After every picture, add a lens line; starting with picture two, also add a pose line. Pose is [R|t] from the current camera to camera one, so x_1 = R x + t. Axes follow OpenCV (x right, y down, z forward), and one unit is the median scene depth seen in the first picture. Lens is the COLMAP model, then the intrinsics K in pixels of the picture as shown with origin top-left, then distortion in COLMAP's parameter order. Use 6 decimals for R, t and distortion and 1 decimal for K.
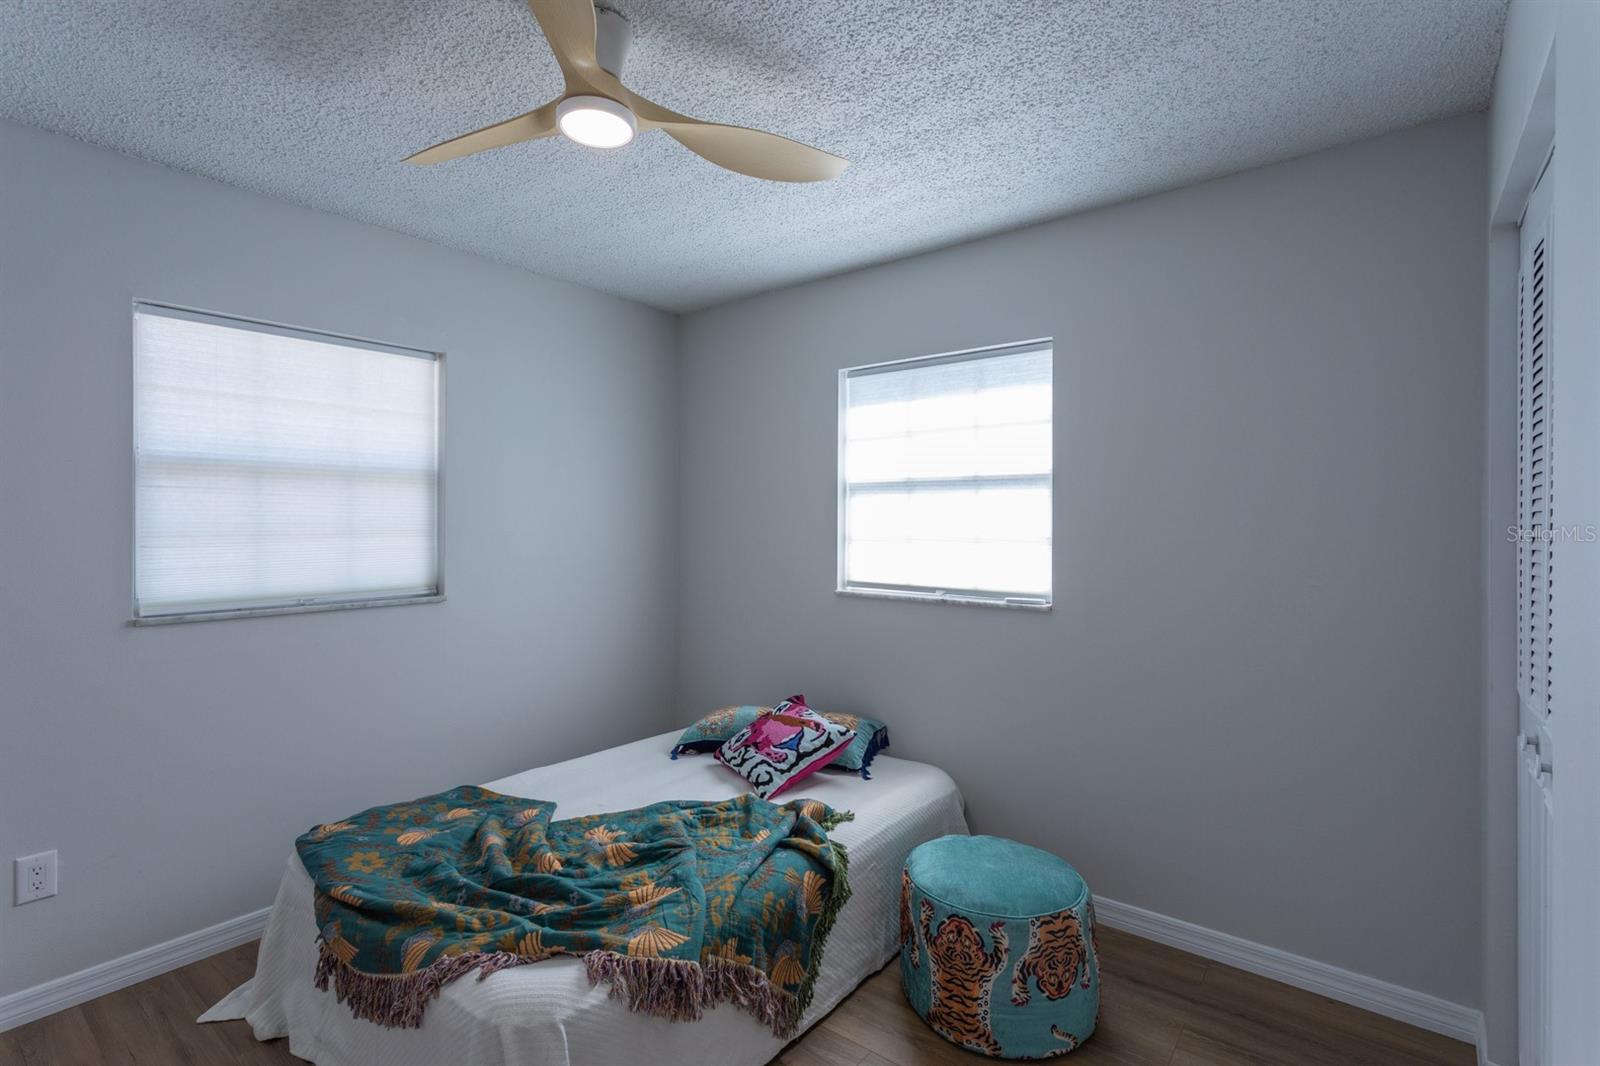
lens RADIAL K [[749.3, 0, 789.5], [0, 749.3, 525.0], [0, 0, 1]] dist [-0.006567, 0.004259]
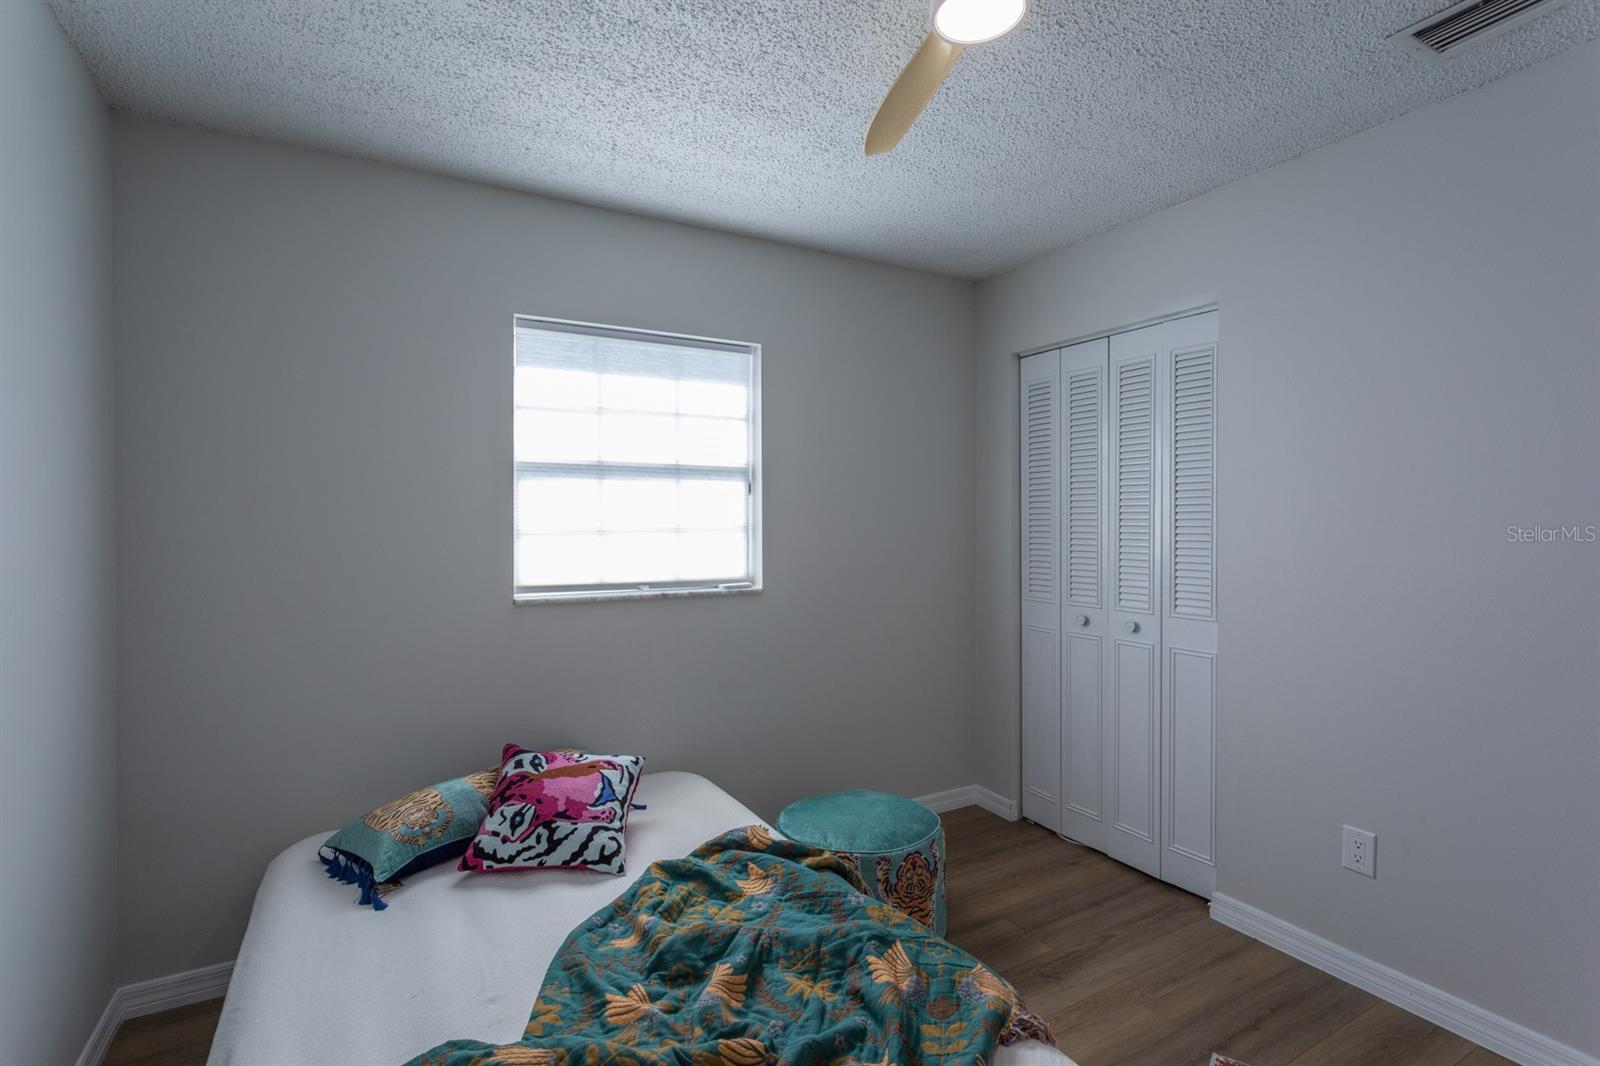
lens RADIAL K [[749.3, 0, 789.5], [0, 749.3, 525.0], [0, 0, 1]] dist [-0.006567, 0.004259]
pose [[0.370247, -0.008555, 0.928894, -0.644492], [0.004447, 0.999962, 0.007437, 0.007095], [-0.928923, 0.001378, 0.370271, 0.532988]]
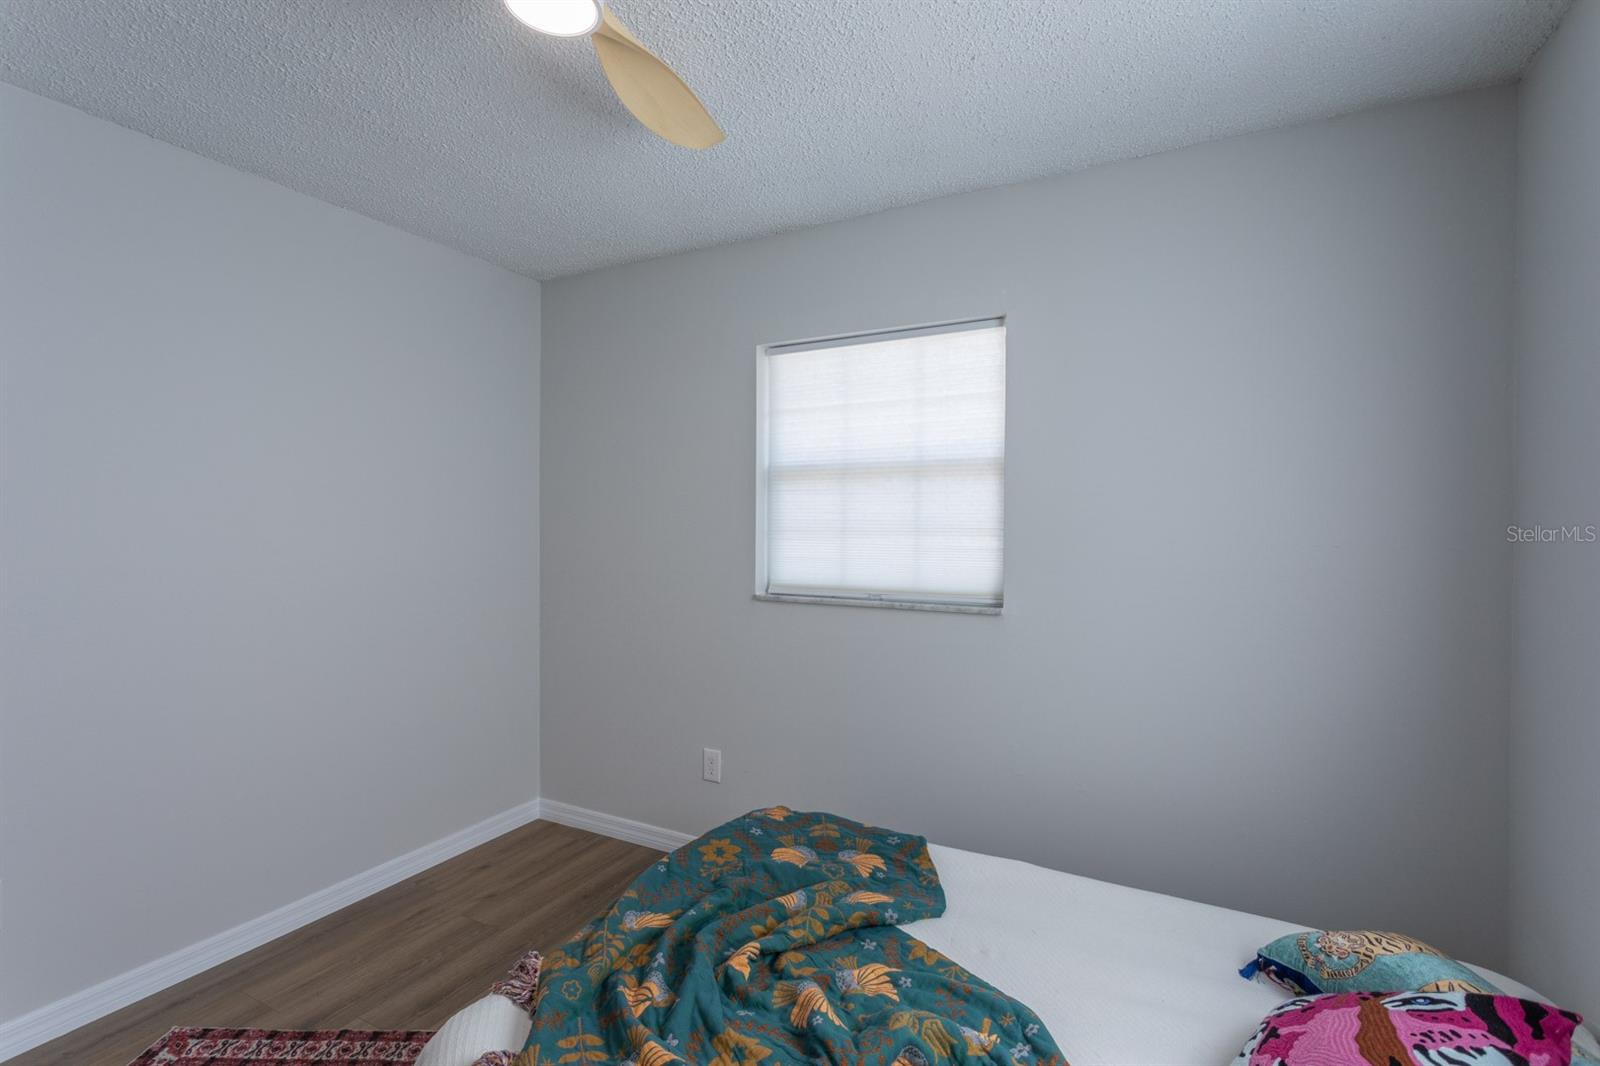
lens RADIAL K [[749.3, 0, 789.5], [0, 749.3, 525.0], [0, 0, 1]] dist [-0.006567, 0.004259]
pose [[0.182778, 0.002611, -0.983151, 0.327622], [-0.007331, 0.999972, 0.001293, 0.003547], [0.983127, 0.006971, 0.182792, 0.658301]]
